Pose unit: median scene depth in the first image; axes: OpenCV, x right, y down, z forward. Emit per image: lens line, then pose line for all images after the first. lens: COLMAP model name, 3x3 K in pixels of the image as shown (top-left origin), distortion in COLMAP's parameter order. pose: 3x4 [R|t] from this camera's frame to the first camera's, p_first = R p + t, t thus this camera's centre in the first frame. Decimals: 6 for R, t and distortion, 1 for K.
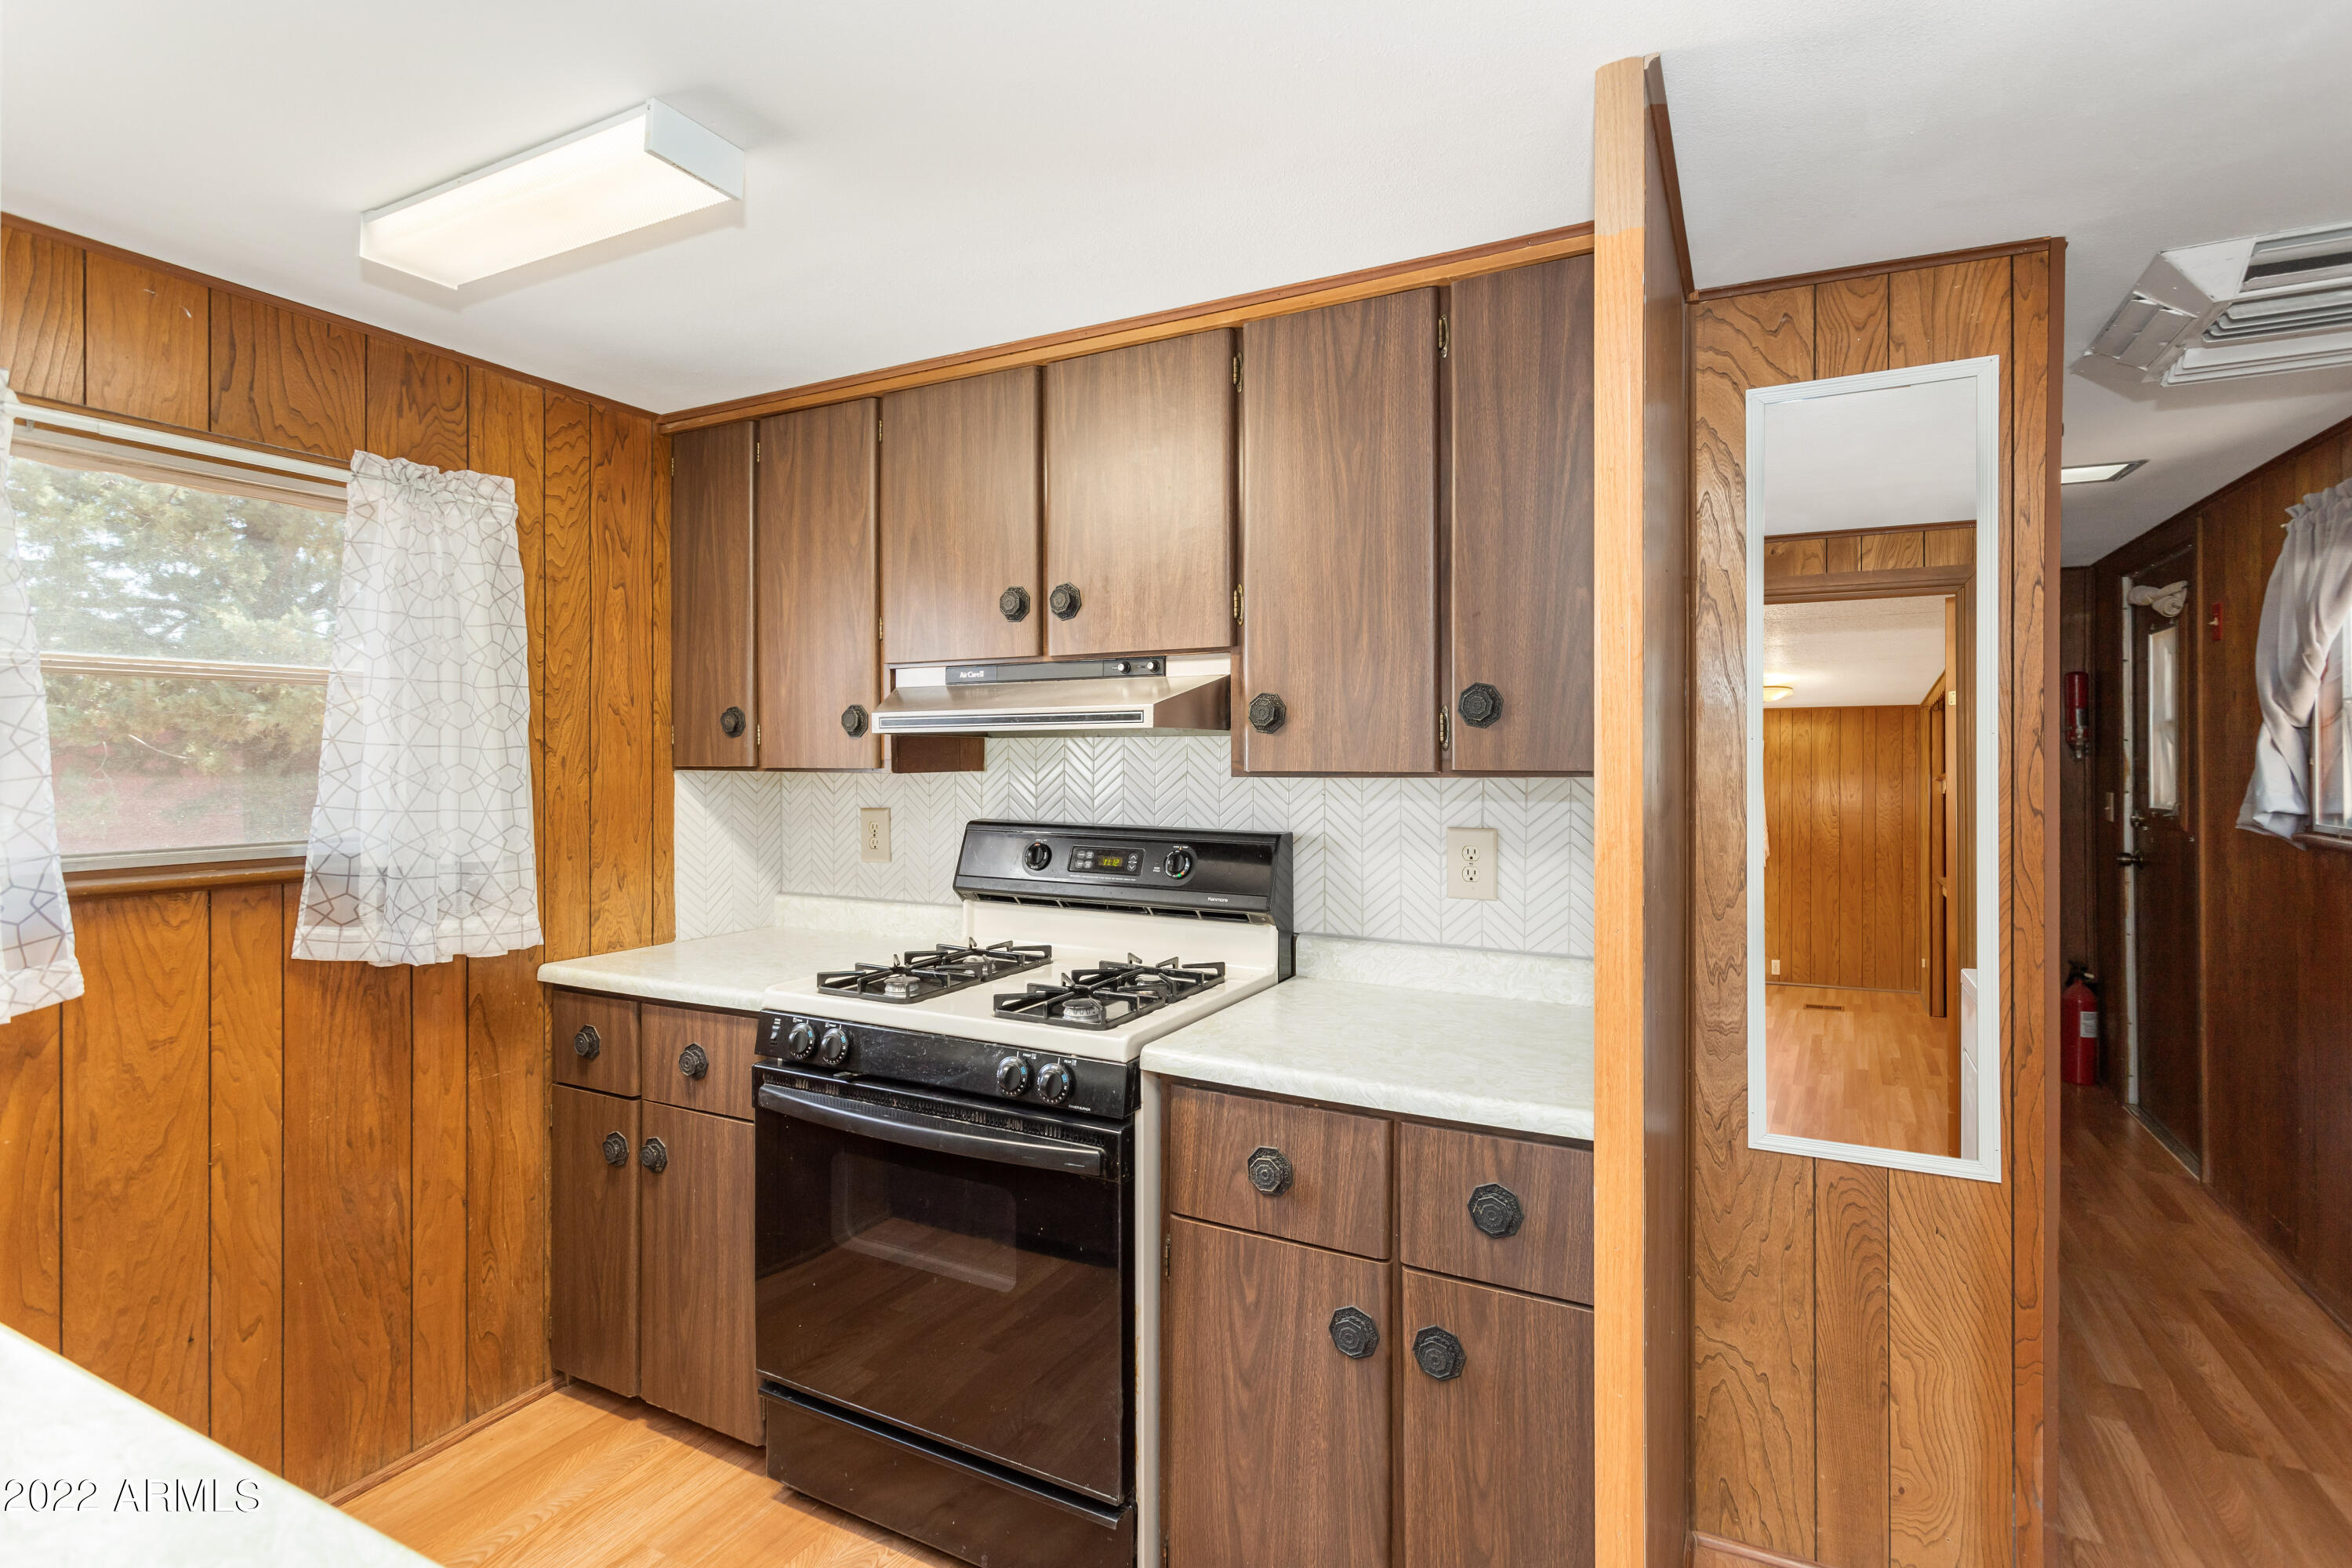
lens RADIAL K [[1124.1, 0, 1193.3], [0, 1124.1, 752.6], [0, 0, 1]] dist [0.006700, -0.000102]
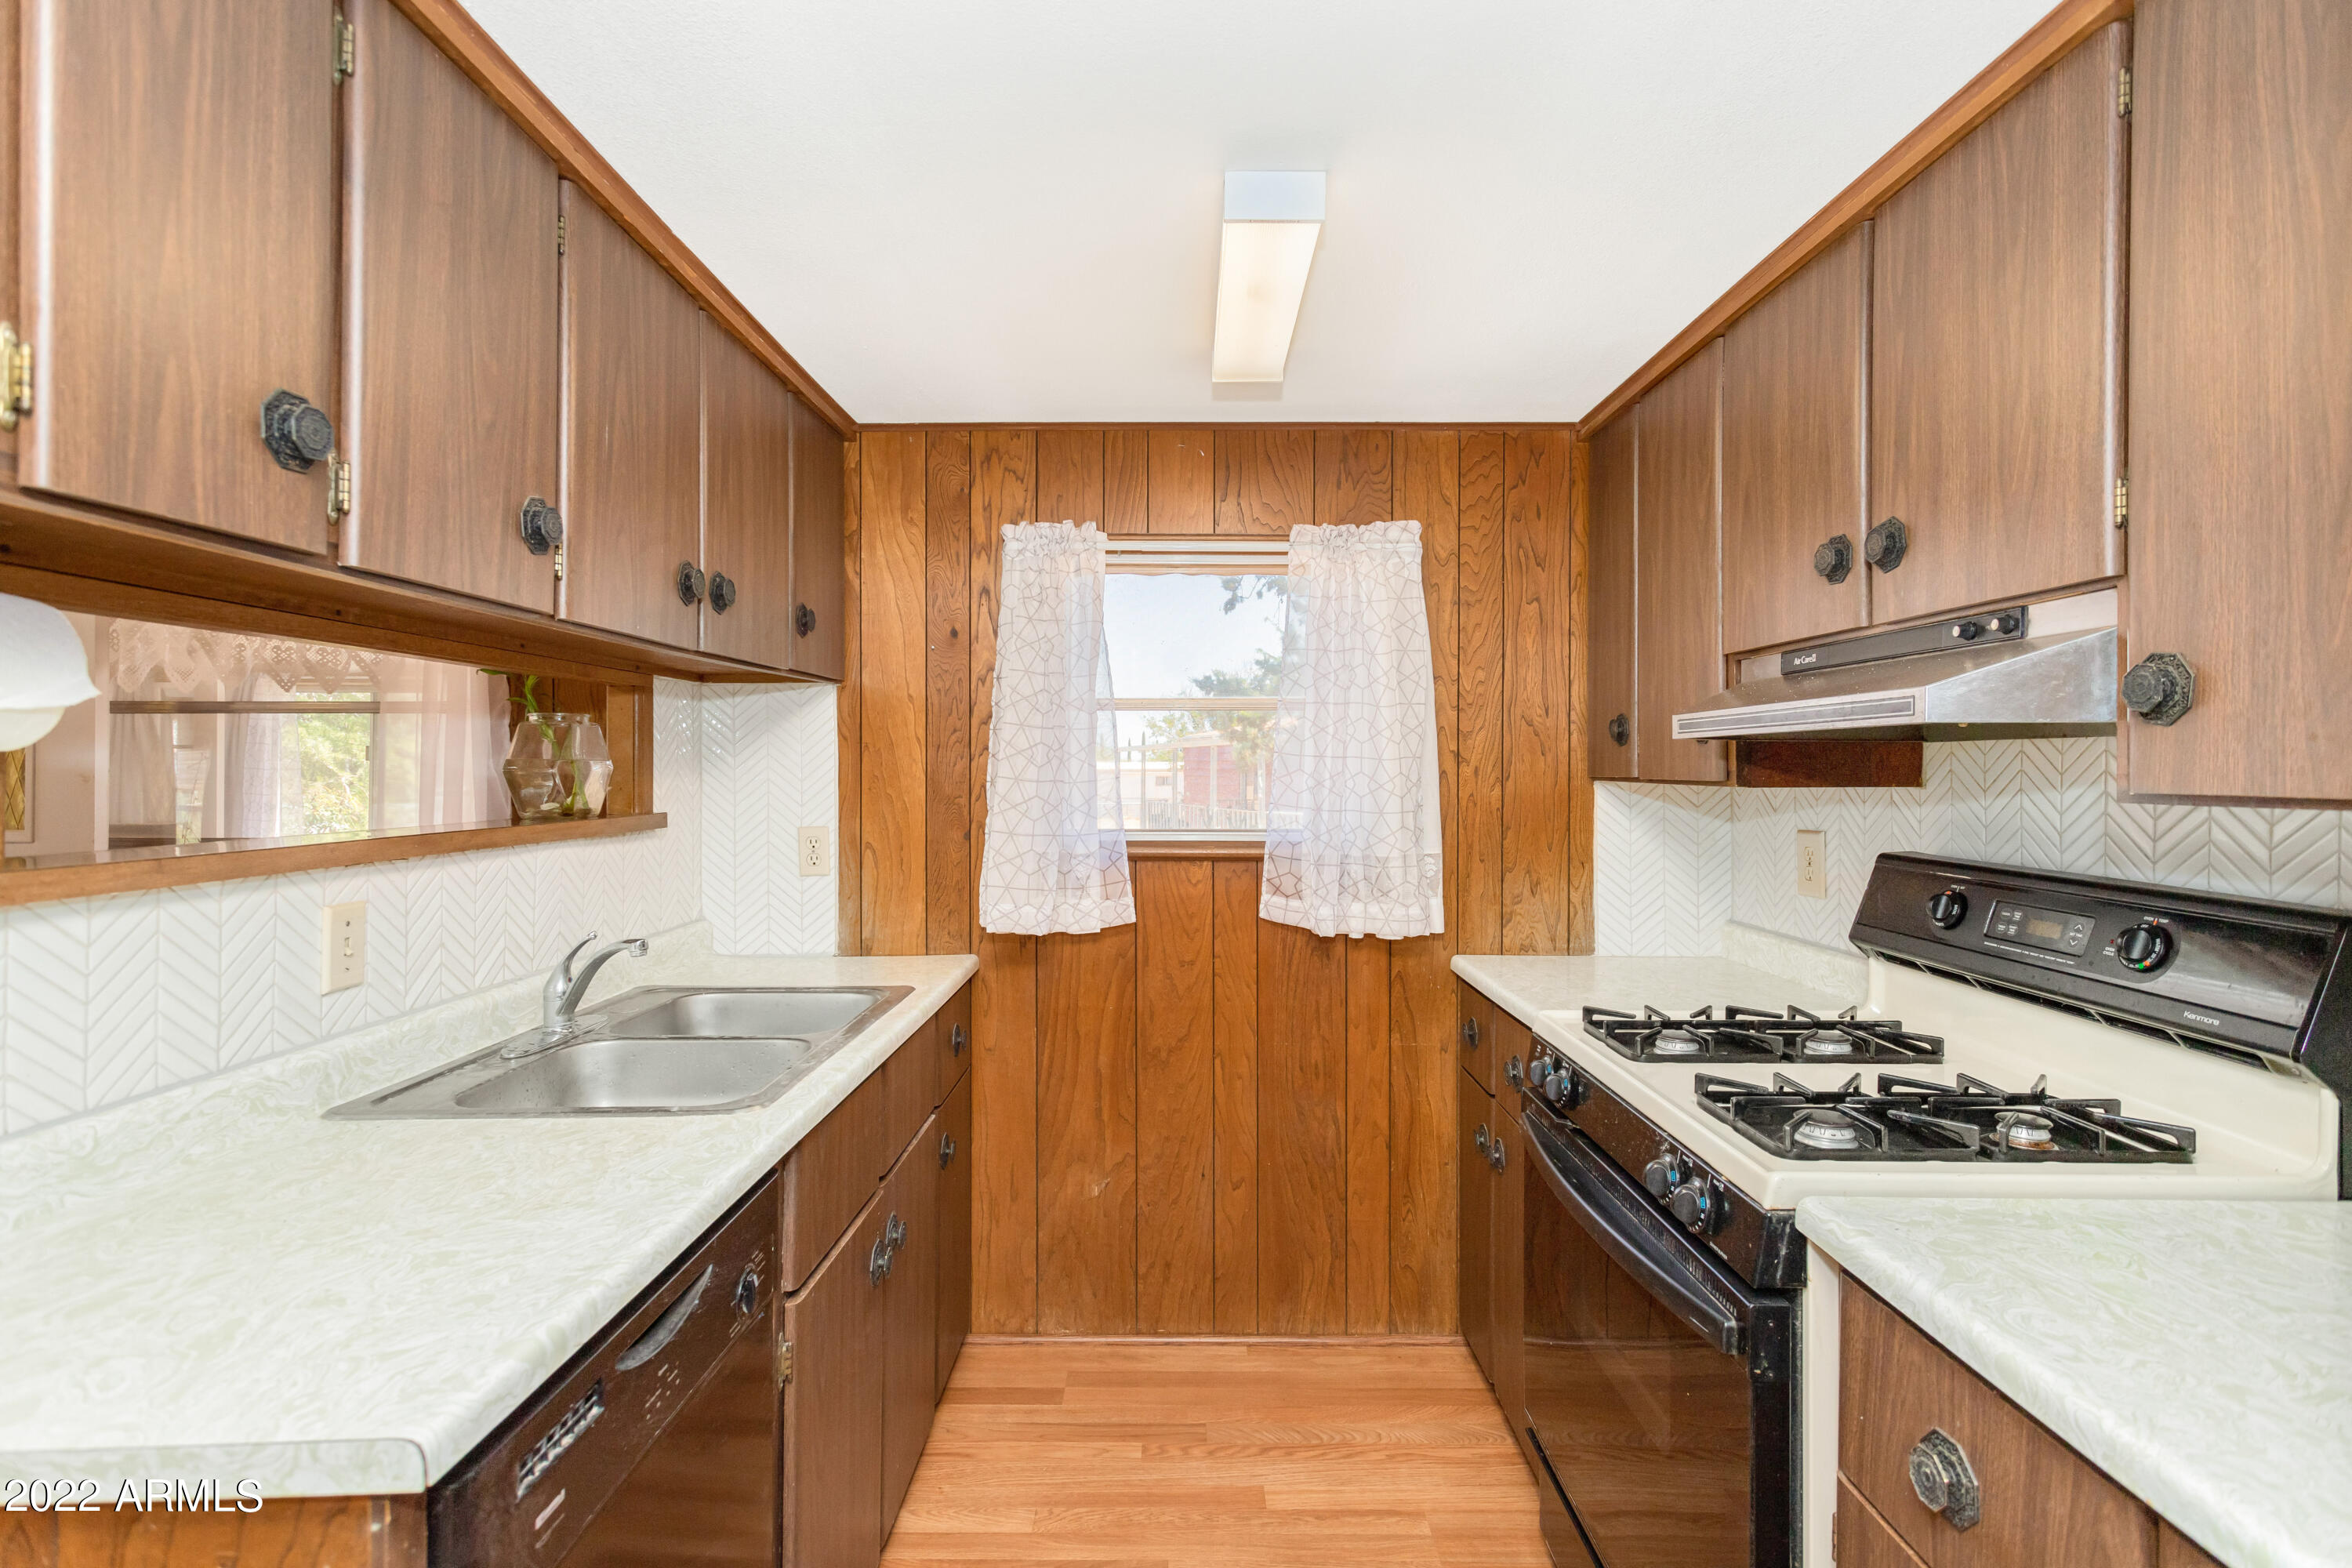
lens RADIAL K [[1124.1, 0, 1181.3], [0, 1124.1, 771.0], [0, 0, 1]] dist [0.006700, -0.000102]
pose [[0.454362, 0.005521, -0.890800, 0.299423], [-0.000288, 0.999982, 0.006051, 0.001675], [0.890817, -0.002493, 0.454356, 0.280251]]
